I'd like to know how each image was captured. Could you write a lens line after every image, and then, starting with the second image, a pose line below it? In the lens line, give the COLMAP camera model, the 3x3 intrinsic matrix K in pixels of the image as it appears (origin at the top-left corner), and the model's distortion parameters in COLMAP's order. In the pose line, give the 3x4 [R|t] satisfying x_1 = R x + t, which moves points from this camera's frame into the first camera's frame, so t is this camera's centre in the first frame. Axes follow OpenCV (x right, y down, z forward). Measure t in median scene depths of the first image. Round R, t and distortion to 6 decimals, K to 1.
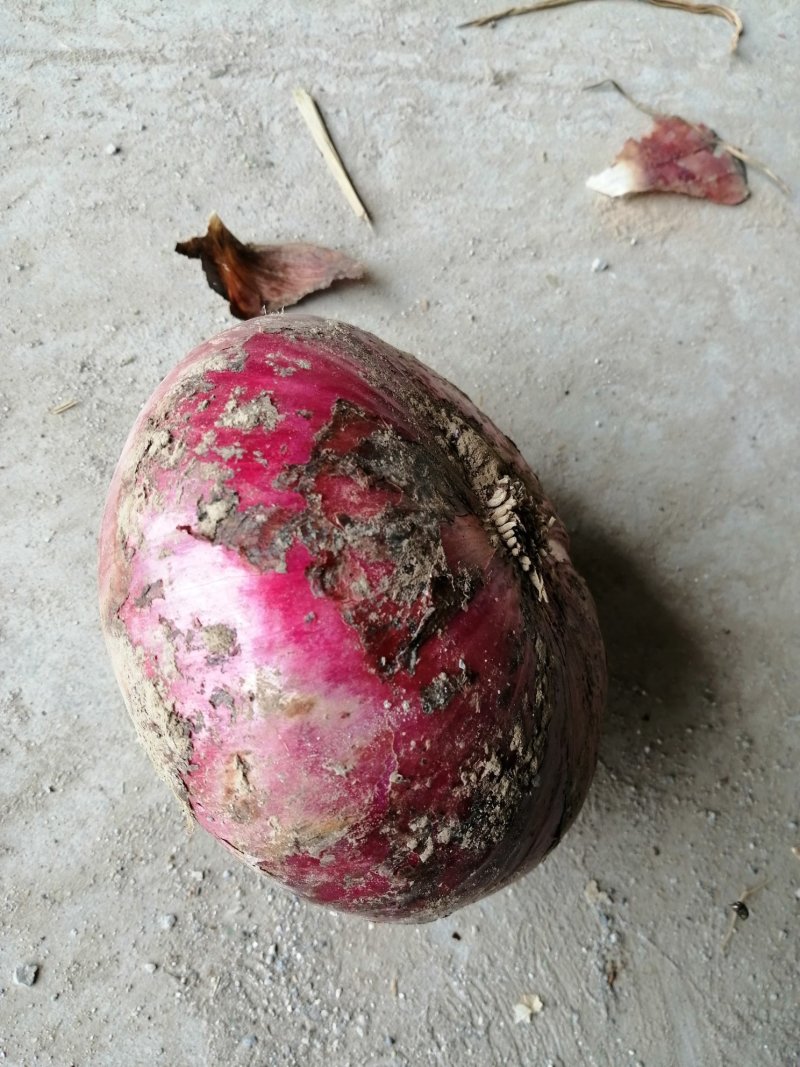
lens RADIAL K [[813.1, 0, 400.0], [0, 813.1, 533.5], [0, 0, 1]] dist [0.003716, -0.085438]
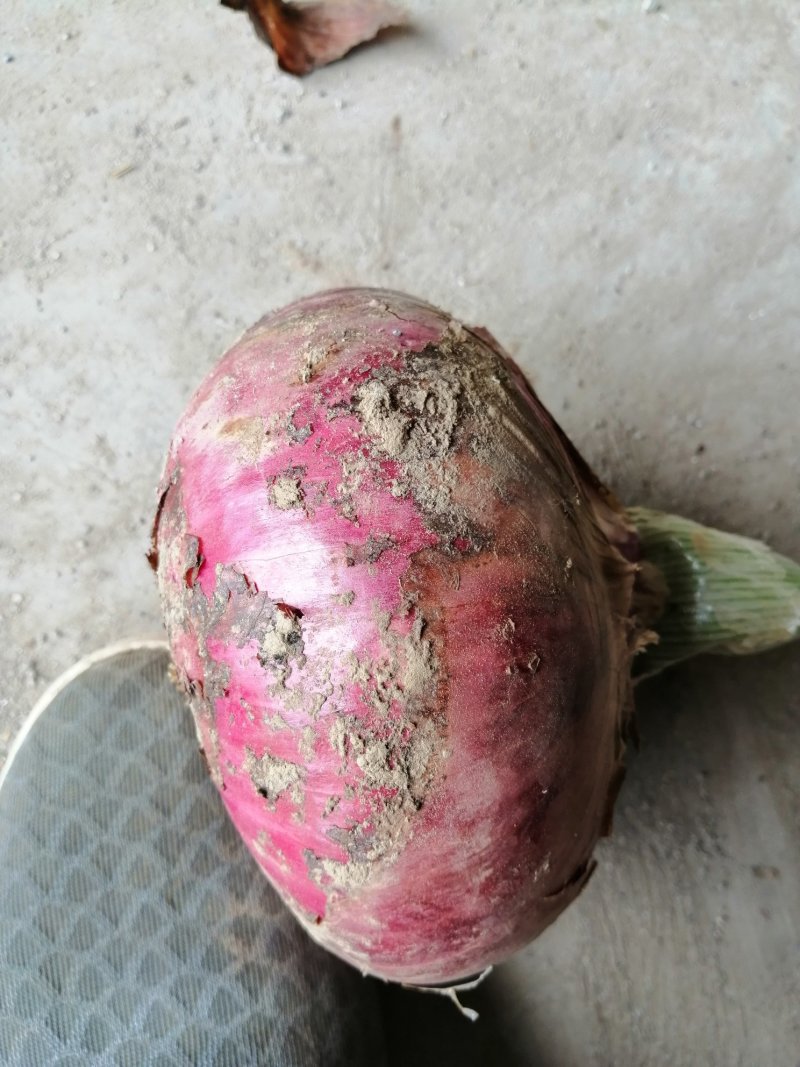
lens RADIAL K [[813.1, 0, 400.0], [0, 813.1, 533.5], [0, 0, 1]] dist [0.003716, -0.085438]
pose [[0.996647, -0.012491, -0.080863, 0.014449], [0.037842, 0.946596, 0.320193, -0.043653], [0.072545, -0.322180, 0.943895, -0.102843]]
